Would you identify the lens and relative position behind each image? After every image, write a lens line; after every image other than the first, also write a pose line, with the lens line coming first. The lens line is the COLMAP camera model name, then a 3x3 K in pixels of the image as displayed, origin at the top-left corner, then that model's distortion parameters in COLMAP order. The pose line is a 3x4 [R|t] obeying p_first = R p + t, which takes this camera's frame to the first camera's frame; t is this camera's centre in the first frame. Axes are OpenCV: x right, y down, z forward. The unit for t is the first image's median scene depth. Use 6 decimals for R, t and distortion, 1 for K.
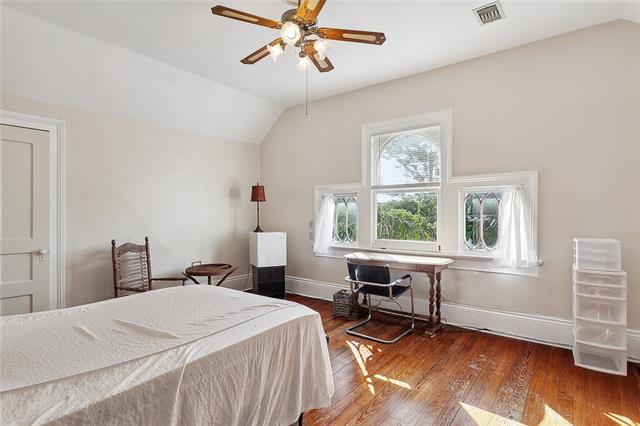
lens RADIAL K [[329.2, 0, 320.0], [0, 329.2, 213.0], [0, 0, 1]] dist [-0.000092, -0.000002]
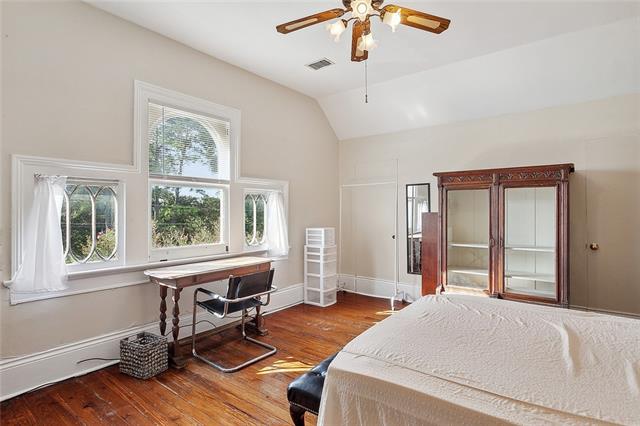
lens RADIAL K [[337.1, 0, 320.0], [0, 337.1, 210.1], [0, 0, 1]] dist [0.000464, 0.000192]
pose [[0.007527, 0.009122, 0.999930, -0.735479], [0.005353, 0.999944, -0.009163, 0.005245], [-0.999957, 0.005422, 0.007478, 0.849968]]
